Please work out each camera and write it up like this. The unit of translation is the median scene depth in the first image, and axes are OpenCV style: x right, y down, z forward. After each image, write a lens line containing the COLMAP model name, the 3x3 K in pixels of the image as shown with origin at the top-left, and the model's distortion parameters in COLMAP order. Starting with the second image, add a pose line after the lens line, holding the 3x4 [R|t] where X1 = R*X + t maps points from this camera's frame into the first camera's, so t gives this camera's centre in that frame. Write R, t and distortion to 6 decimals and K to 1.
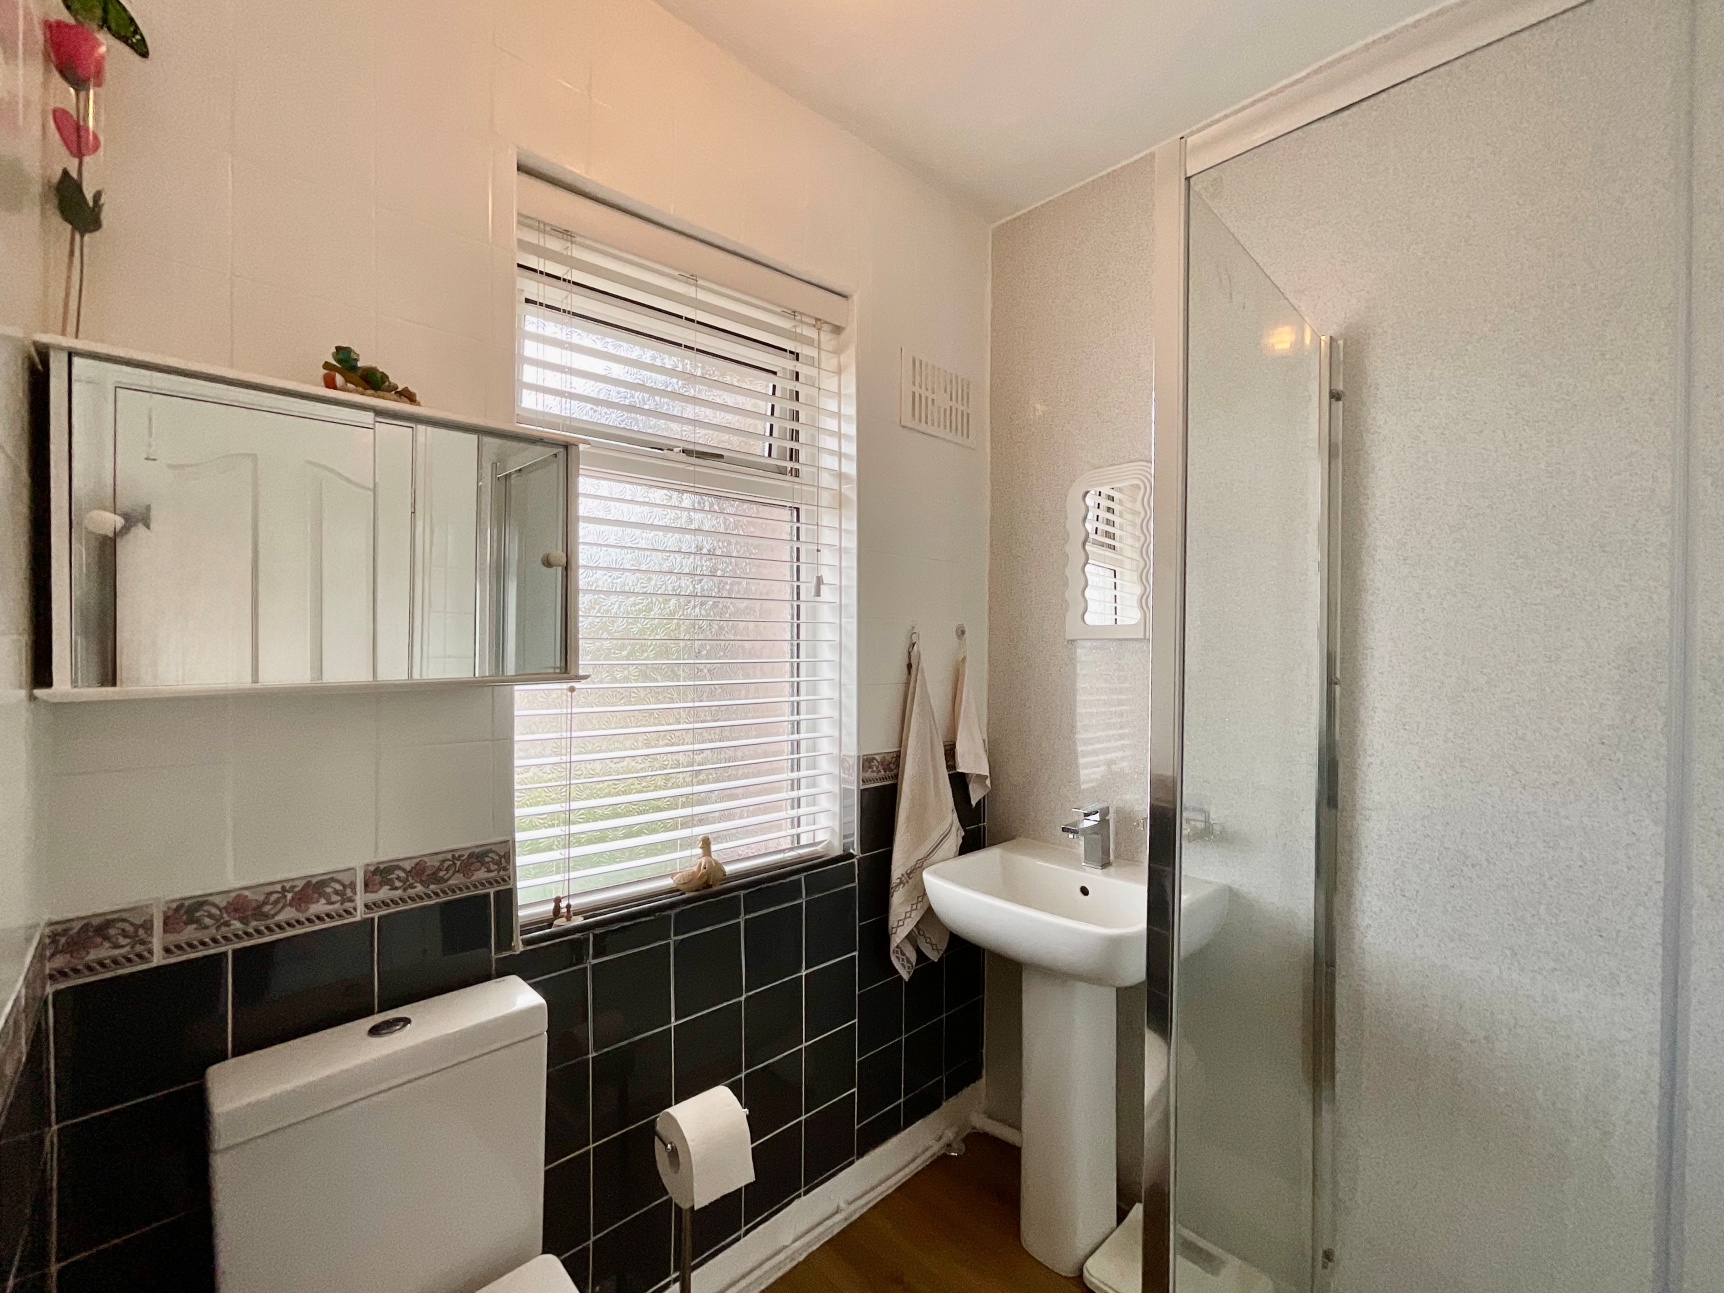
lens RADIAL K [[715.3, 0, 873.1], [0, 715.3, 648.4], [0, 0, 1]] dist [-0.000798, 0.000388]
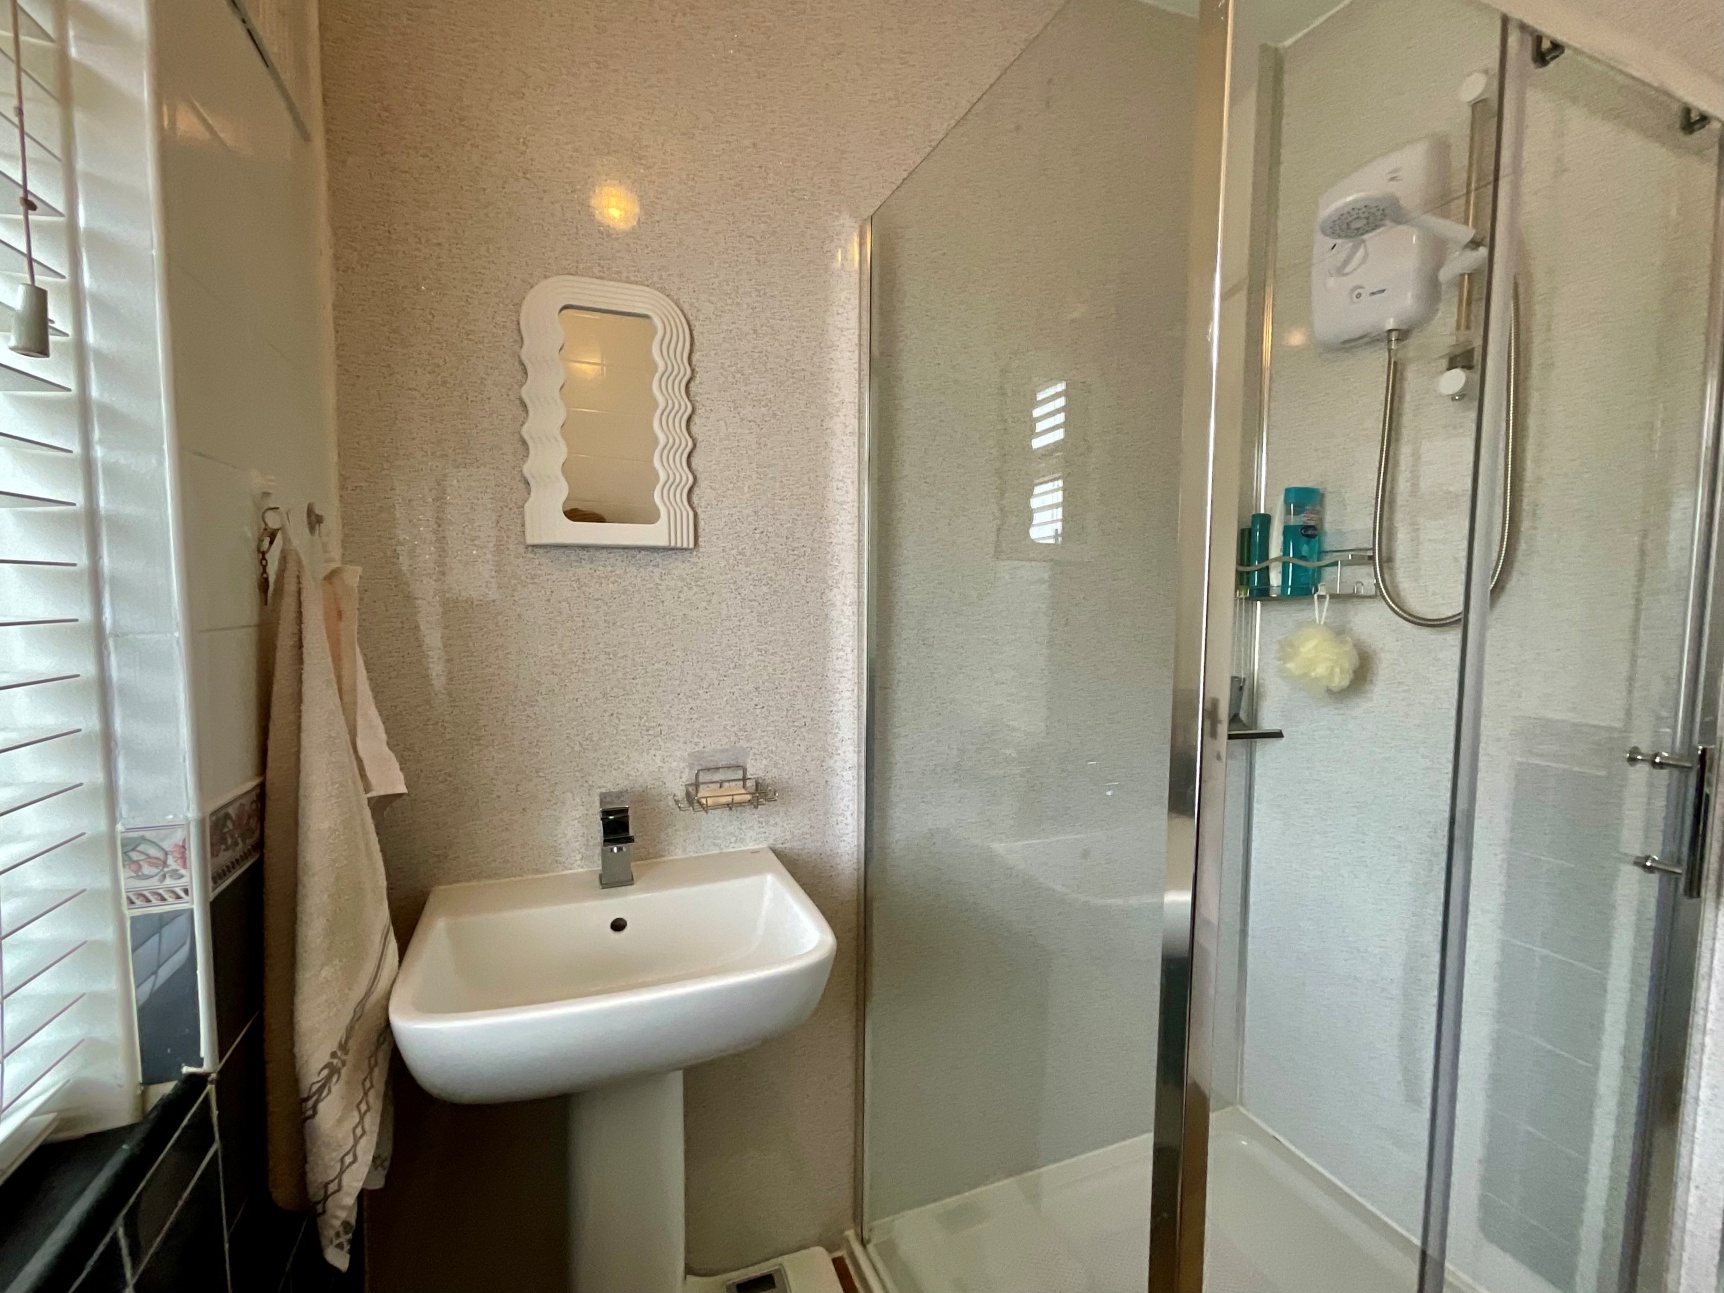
lens RADIAL K [[762.9, 0, 862.0], [0, 762.9, 646.5], [0, 0, 1]] dist [-0.000082, 0.000180]
pose [[0.380873, -0.065875, 0.922278, -0.252687], [-0.001246, 0.997421, 0.071757, 0.030218], [-0.924626, -0.028479, 0.379809, 0.526501]]
